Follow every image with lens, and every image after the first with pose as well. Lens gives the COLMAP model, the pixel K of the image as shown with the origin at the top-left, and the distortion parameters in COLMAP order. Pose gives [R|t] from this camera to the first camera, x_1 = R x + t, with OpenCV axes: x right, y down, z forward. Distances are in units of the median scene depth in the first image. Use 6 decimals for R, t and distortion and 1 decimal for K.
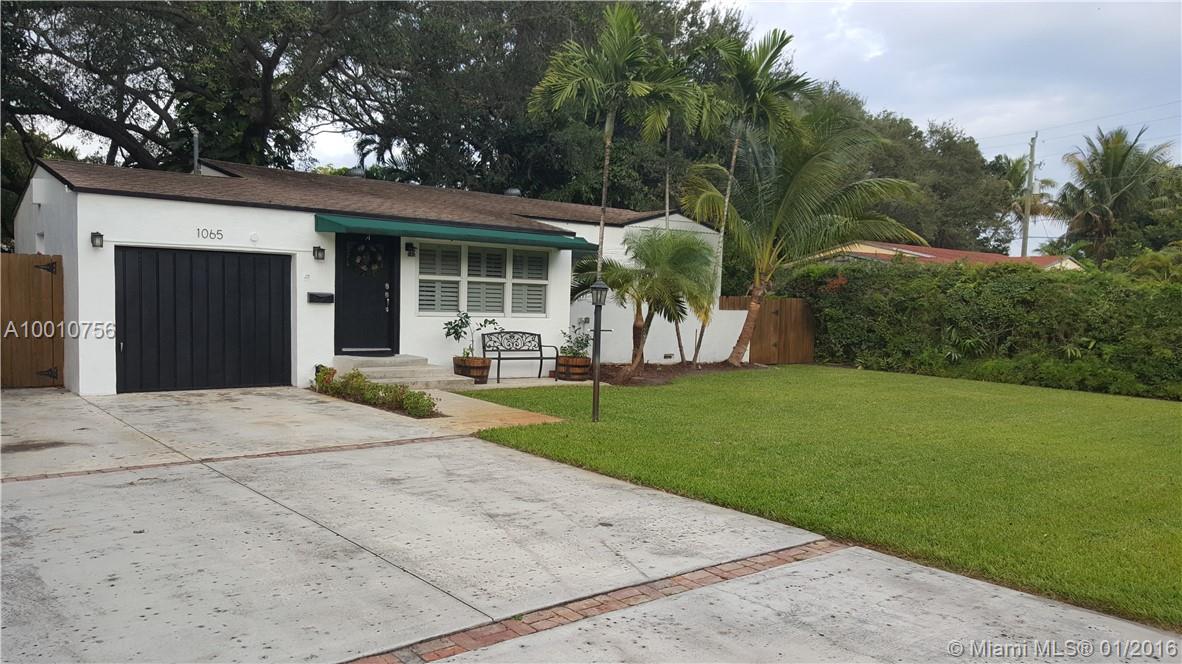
lens RADIAL K [[839.1, 0, 589.7], [0, 839.1, 354.1], [0, 0, 1]] dist [0.079200, -0.001078]
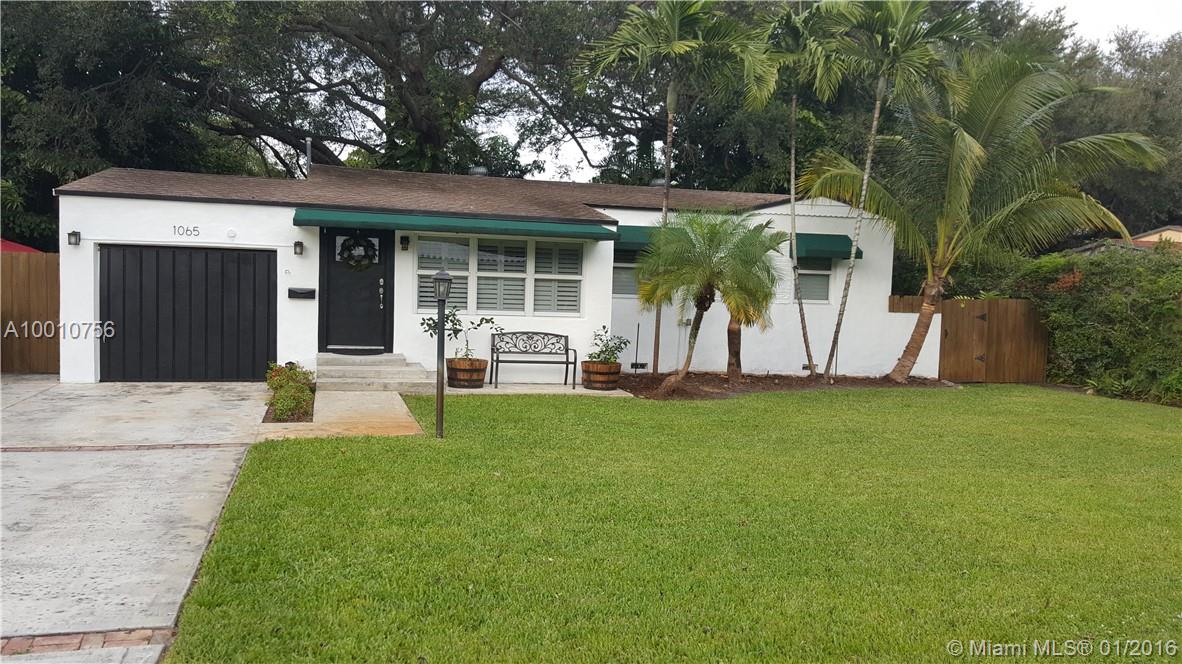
lens RADIAL K [[858.4, 0, 591.0], [0, 858.4, 332.0], [0, 0, 1]] dist [0.077223, -0.083410]
pose [[0.923491, 0.018474, -0.383174, 0.335259], [-0.030756, 0.999190, -0.025952, -0.005272], [0.382384, 0.035752, 0.923311, 0.181721]]
